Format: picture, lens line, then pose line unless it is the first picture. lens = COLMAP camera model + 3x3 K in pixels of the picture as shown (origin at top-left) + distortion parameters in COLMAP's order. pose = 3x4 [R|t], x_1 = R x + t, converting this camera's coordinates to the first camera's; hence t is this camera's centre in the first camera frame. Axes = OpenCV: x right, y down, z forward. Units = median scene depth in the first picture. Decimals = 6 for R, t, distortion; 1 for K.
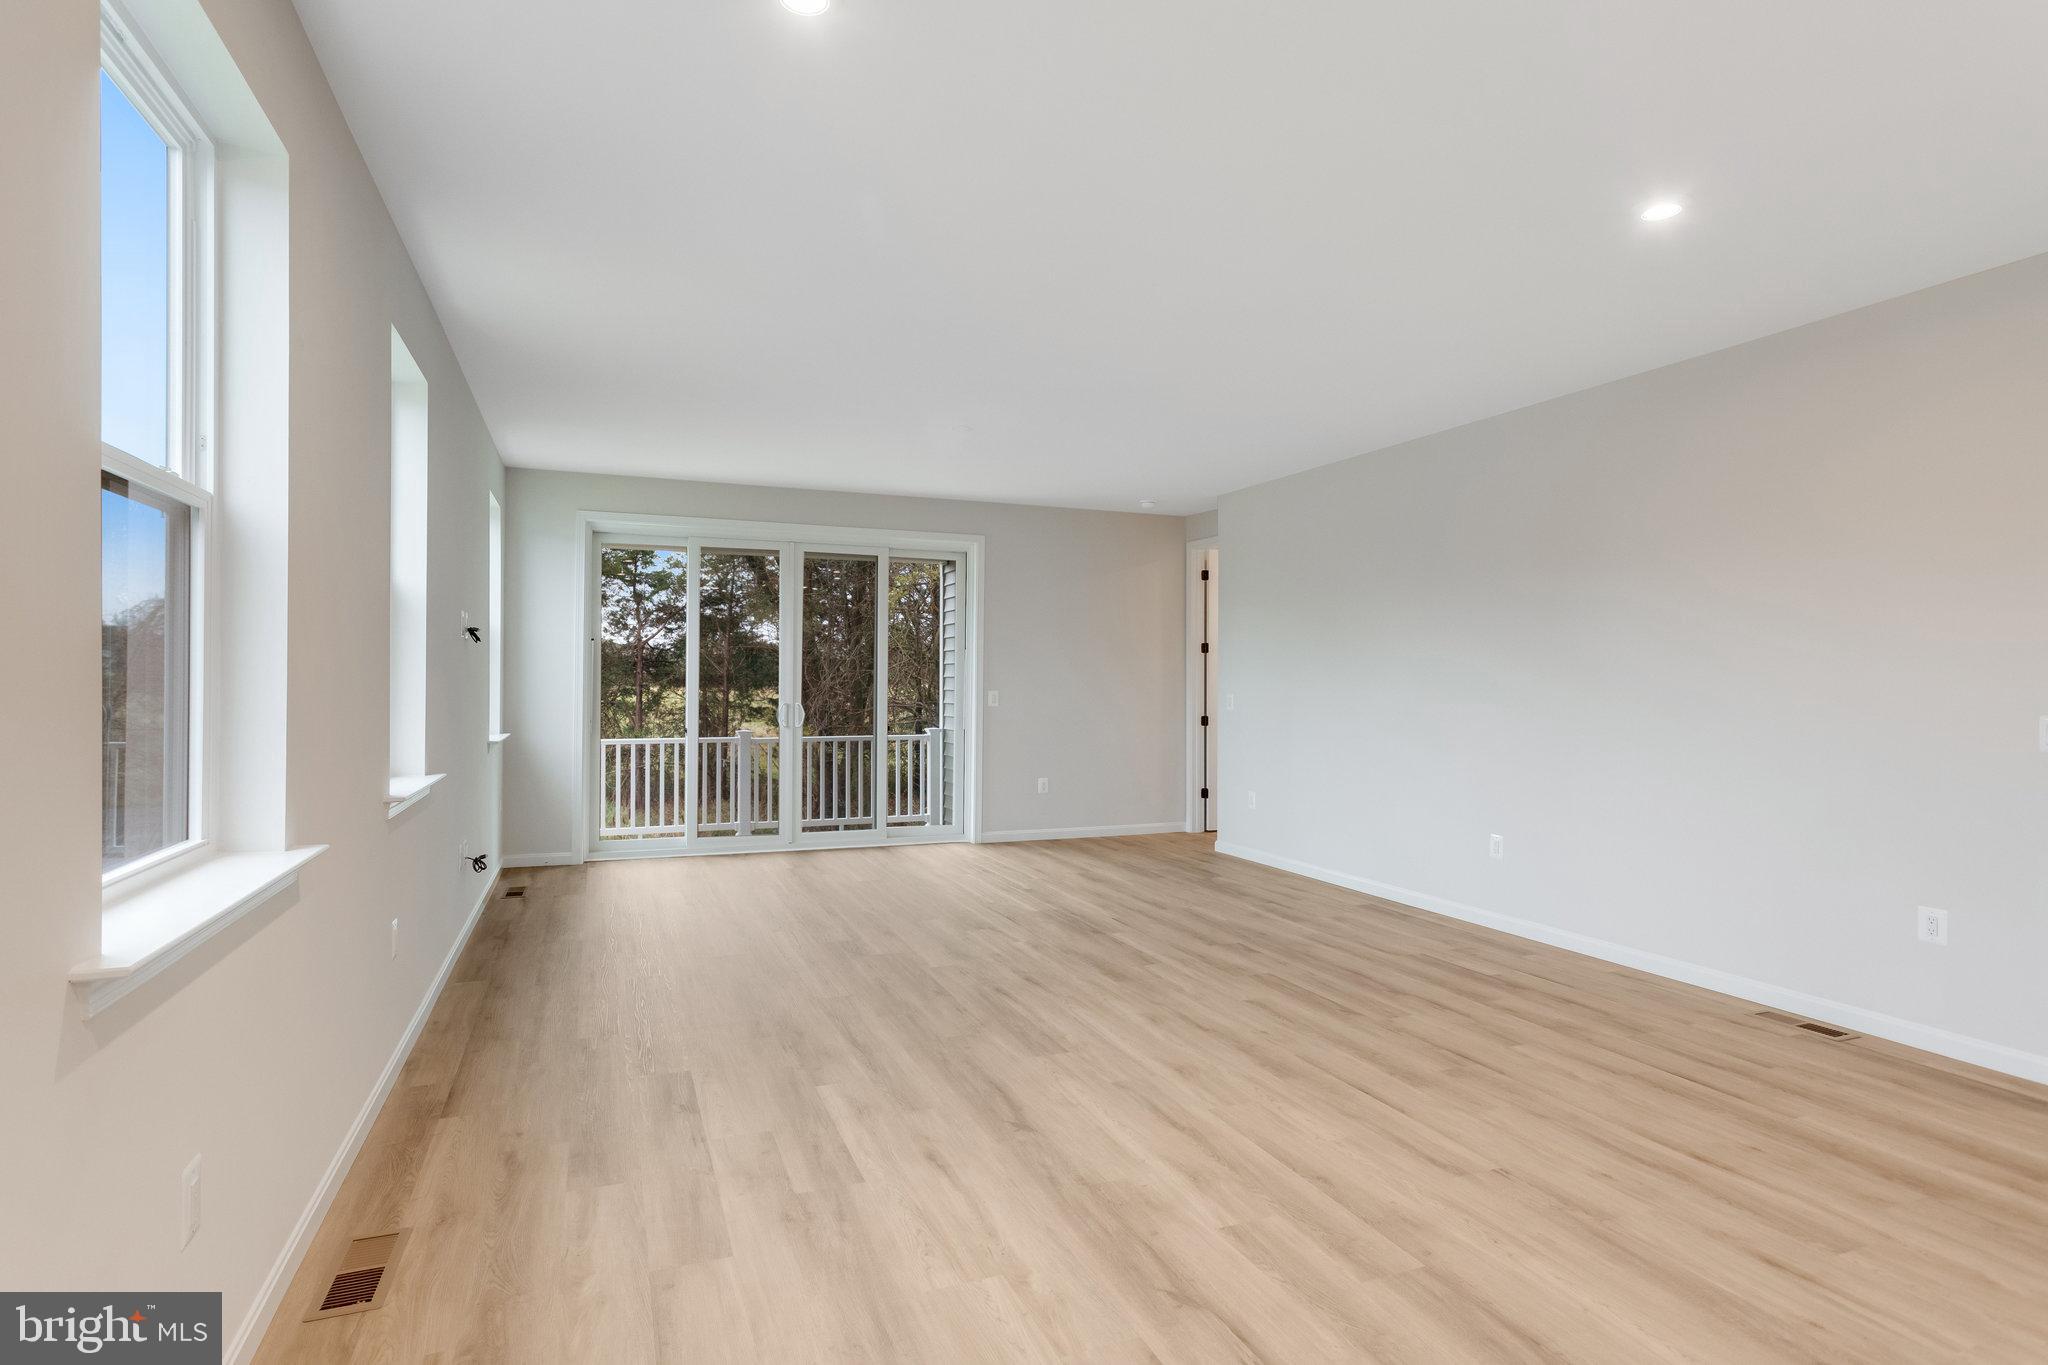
lens RADIAL K [[1035.5, 0, 1029.1], [0, 1035.5, 680.4], [0, 0, 1]] dist [-0.001259, 0.000028]
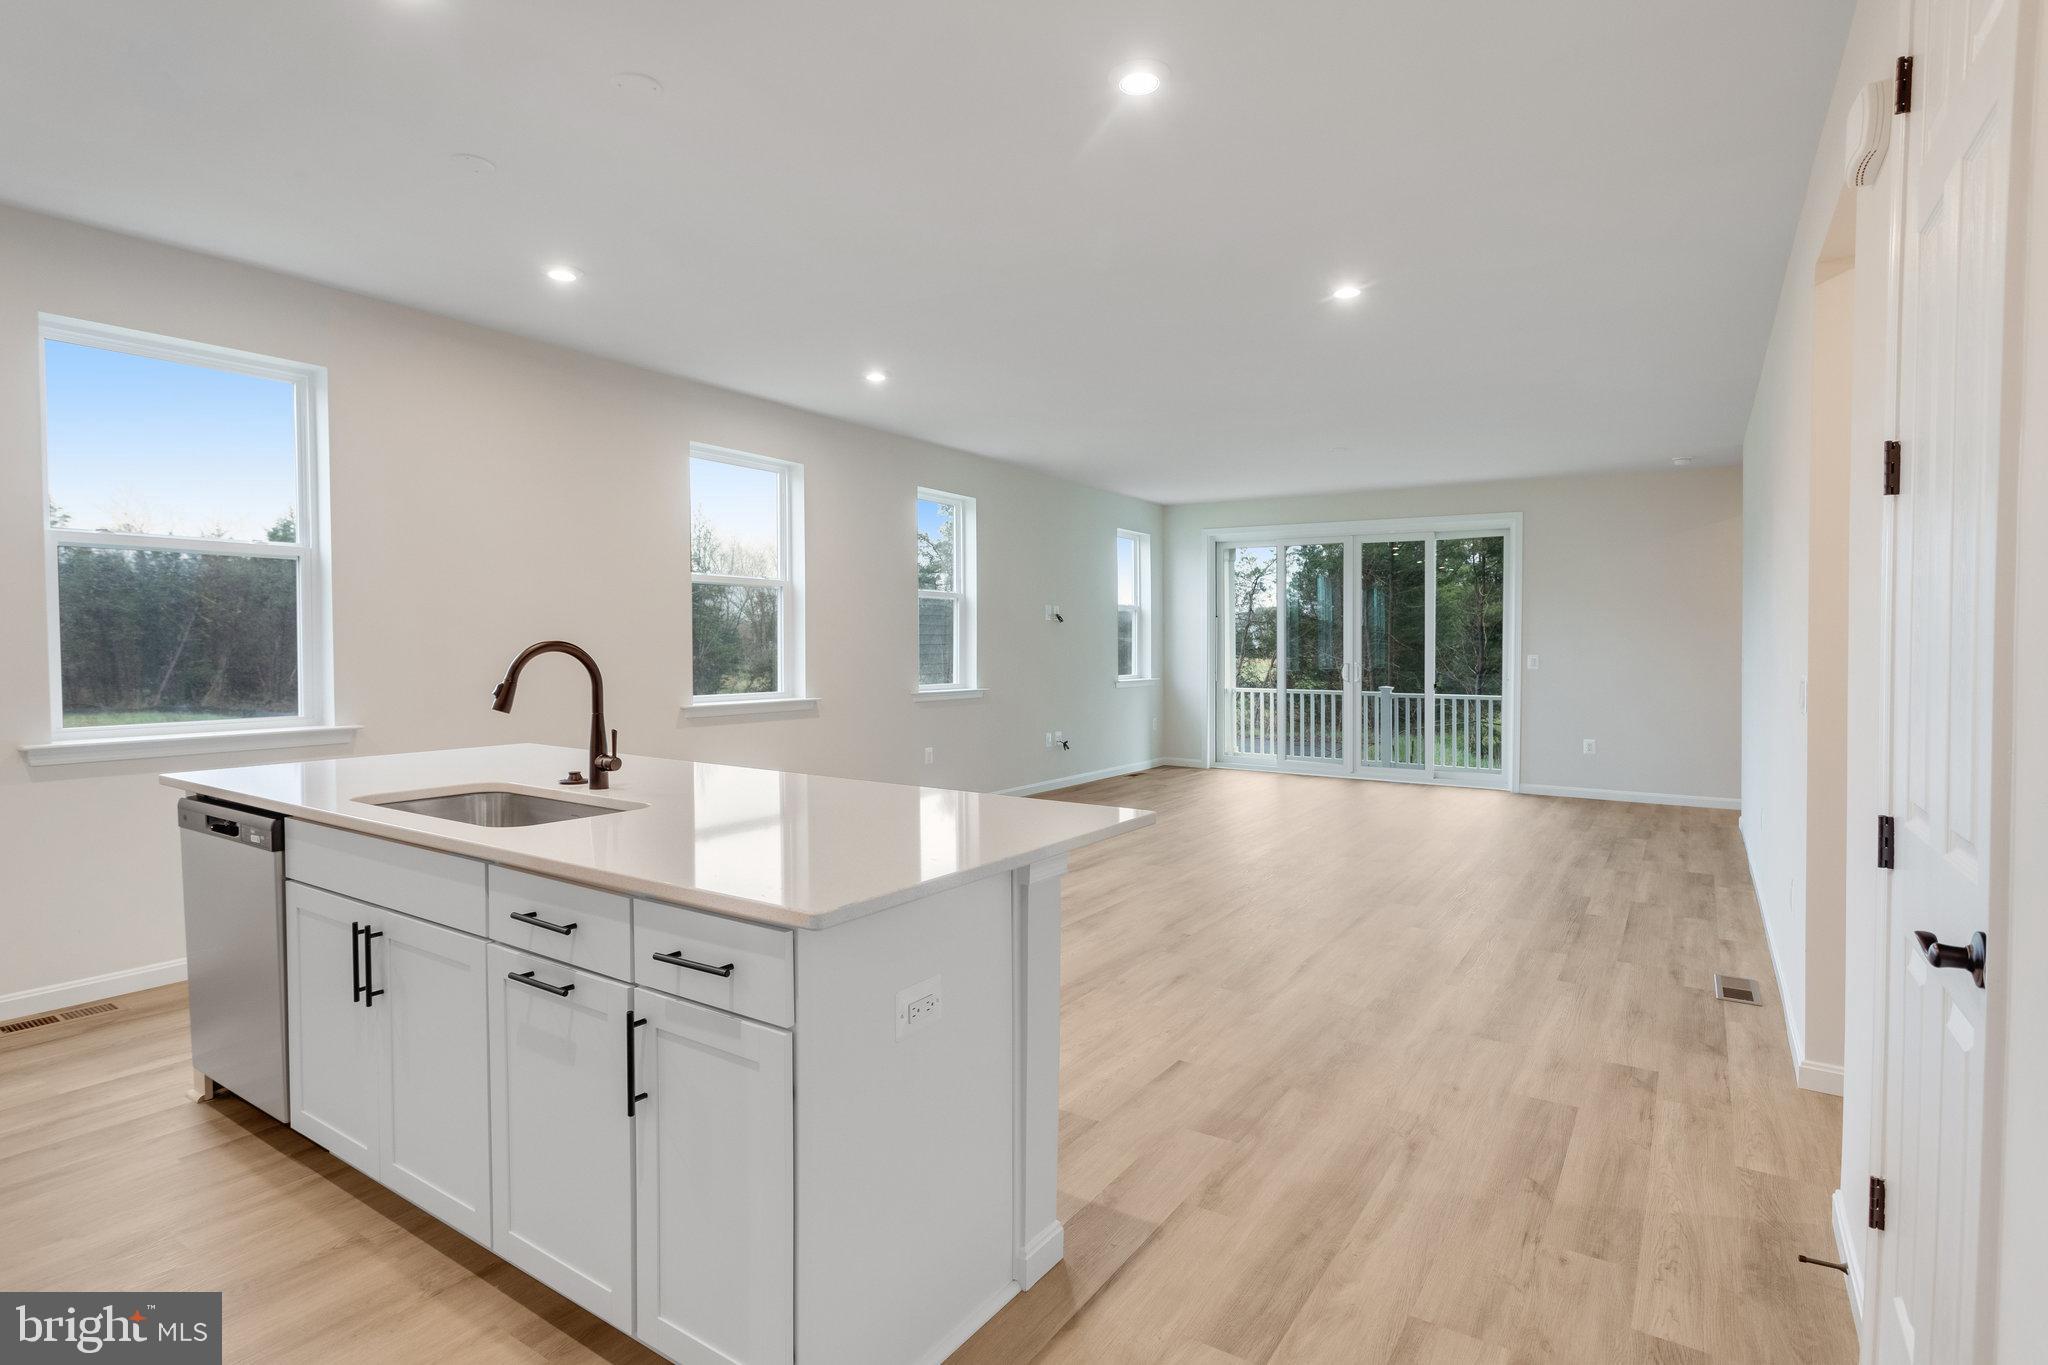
lens RADIAL K [[1035.5, 0, 1040.0], [0, 1035.5, 644.7], [0, 0, 1]] dist [-0.001259, 0.000028]
pose [[0.587022, -0.000176, -0.809571, 1.042775], [-0.003667, 0.999989, -0.002876, 0.009940], [0.809563, 0.004657, 0.587015, -0.102989]]
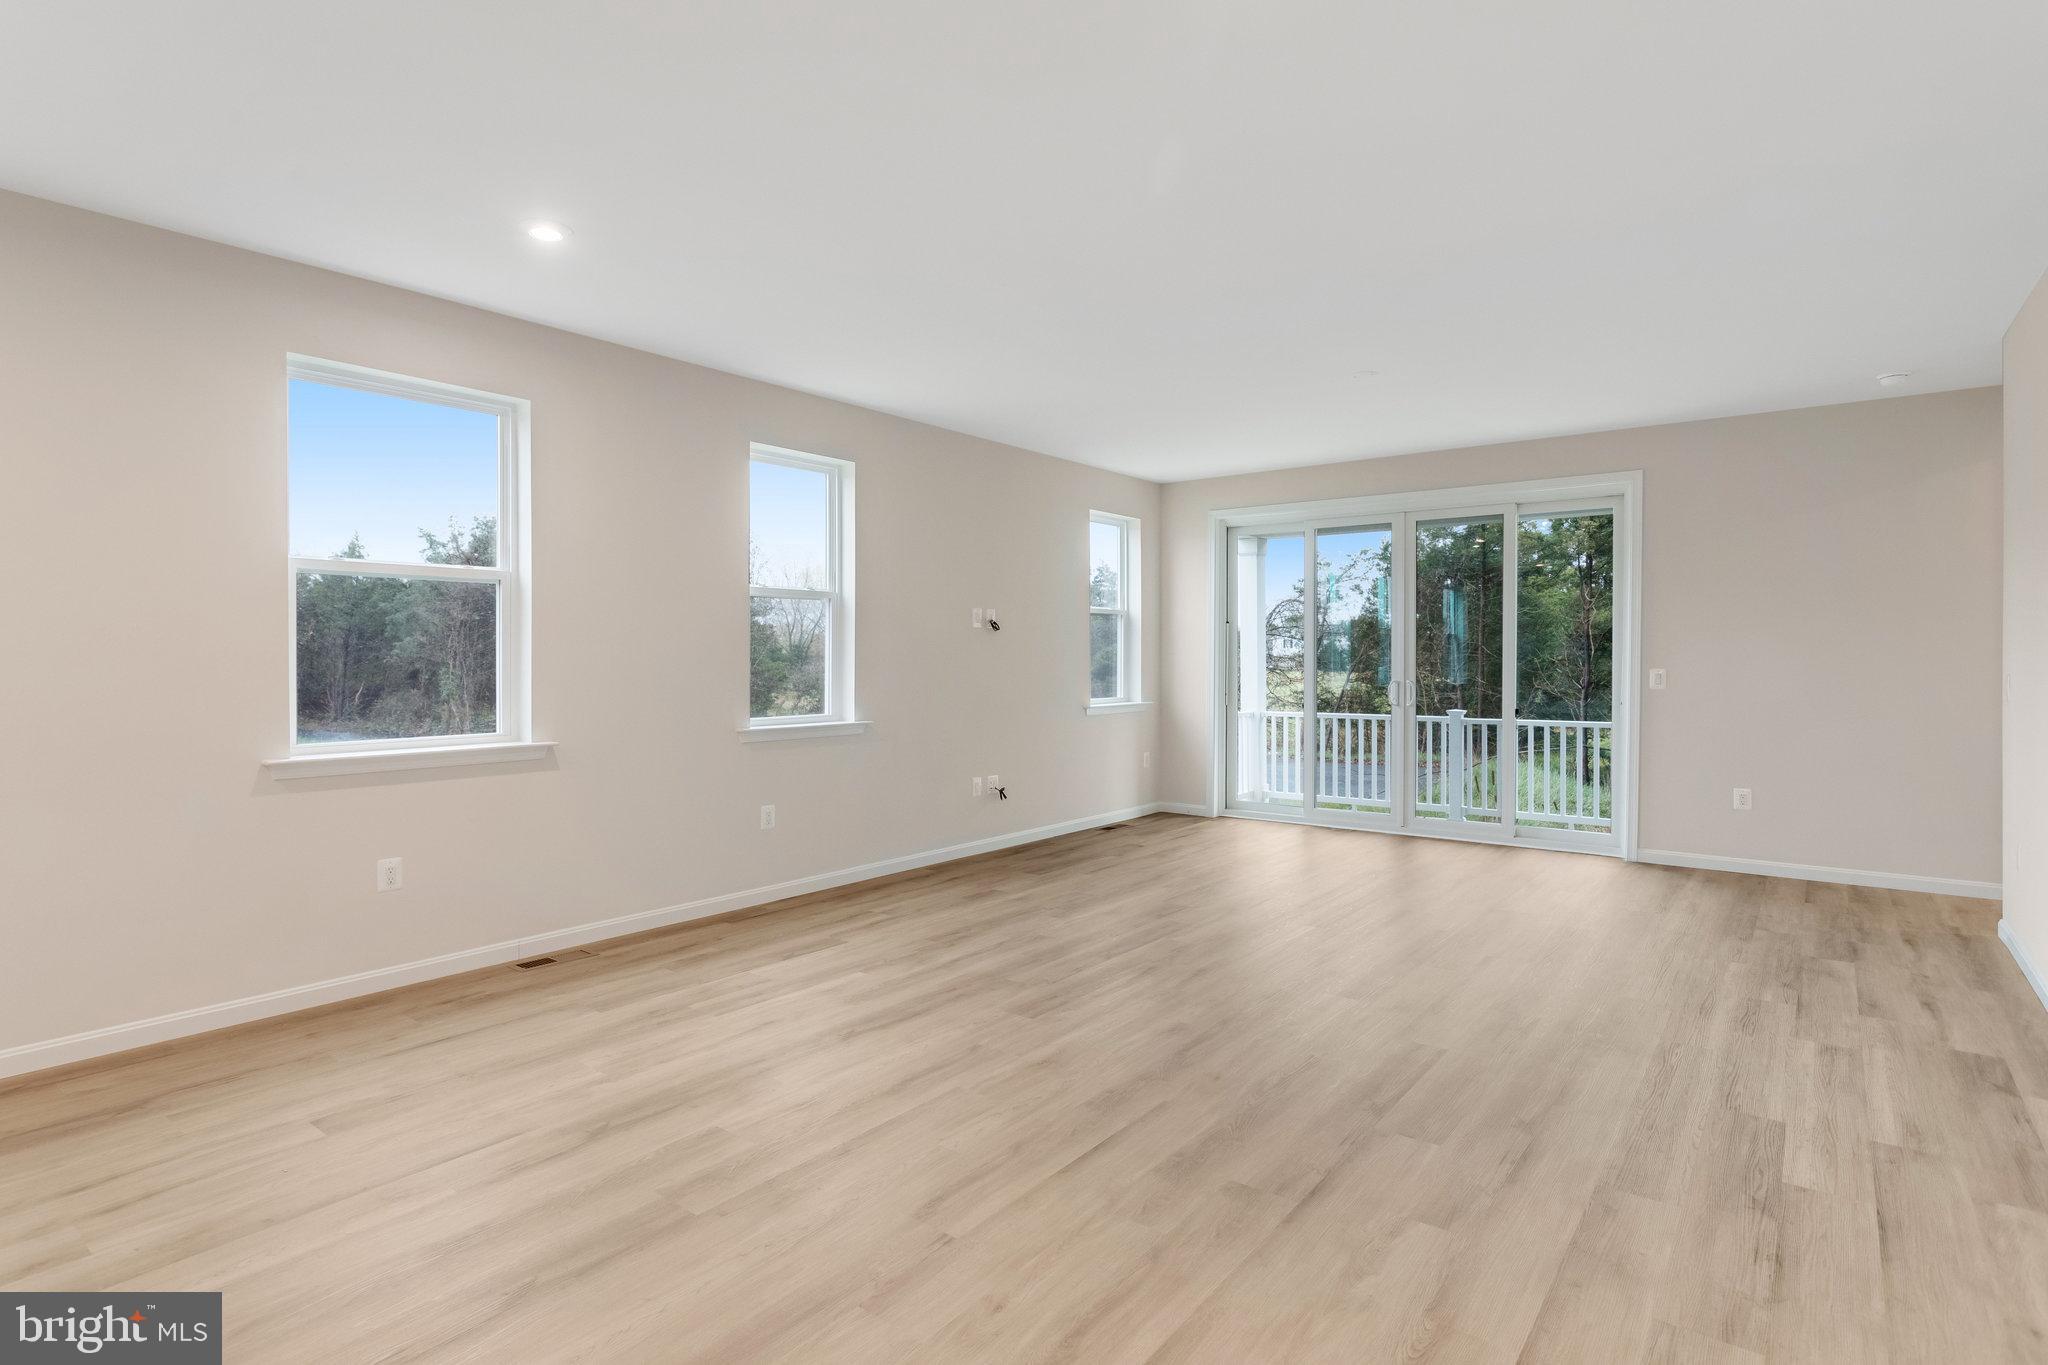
lens RADIAL K [[1035.5, 0, 1025.3], [0, 1035.5, 664.7], [0, 0, 1]] dist [-0.001259, 0.000028]
pose [[0.506138, -0.001113, -0.862452, 0.755546], [0.004200, 0.999990, 0.001174, 0.009200], [0.862442, -0.004217, 0.506138, 0.400276]]
